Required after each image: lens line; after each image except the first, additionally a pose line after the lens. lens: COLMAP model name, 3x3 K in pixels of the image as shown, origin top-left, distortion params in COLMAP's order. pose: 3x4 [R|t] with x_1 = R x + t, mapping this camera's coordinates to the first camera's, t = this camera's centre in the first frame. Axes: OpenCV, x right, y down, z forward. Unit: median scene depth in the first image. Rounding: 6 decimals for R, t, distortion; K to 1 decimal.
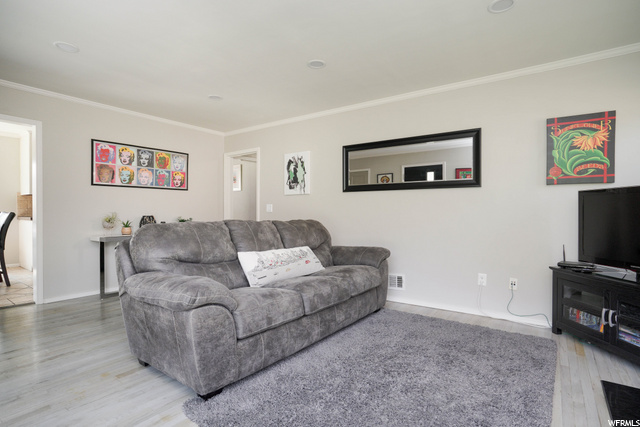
lens RADIAL K [[329.2, 0, 317.7], [0, 329.2, 214.3], [0, 0, 1]] dist [-0.007186, 0.004008]
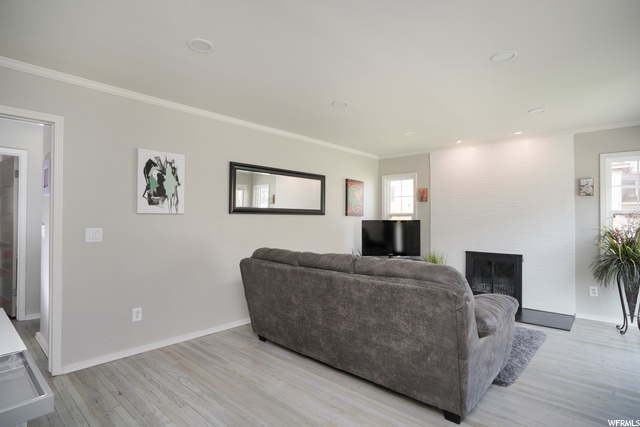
lens RADIAL K [[329.2, 0, 319.3], [0, 329.2, 212.8], [0, 0, 1]] dist [-0.007186, 0.004008]
pose [[0.107291, 0.007254, 0.994201, -1.114756], [-0.002386, 0.999972, -0.007039, -0.091842], [-0.994225, -0.001617, 0.107305, 0.958896]]
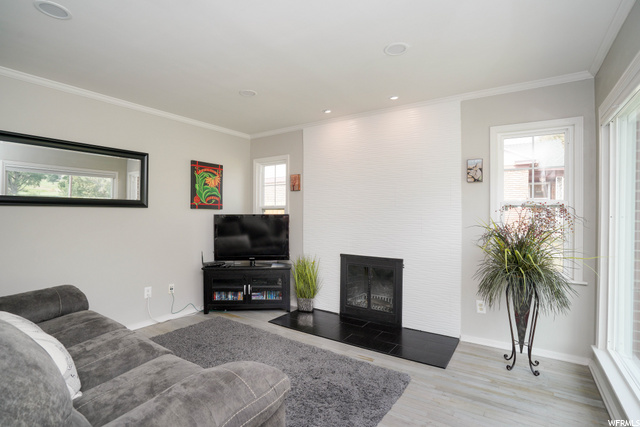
lens RADIAL K [[313.7, 0, 315.3], [0, 313.7, 213.8], [0, 0, 1]] dist [-0.027185, 0.000547]
pose [[-0.023881, -0.009402, 0.999671, -0.606223], [-0.002079, 0.999954, 0.009355, -0.082279], [-0.999713, -0.001855, -0.023900, 0.522114]]
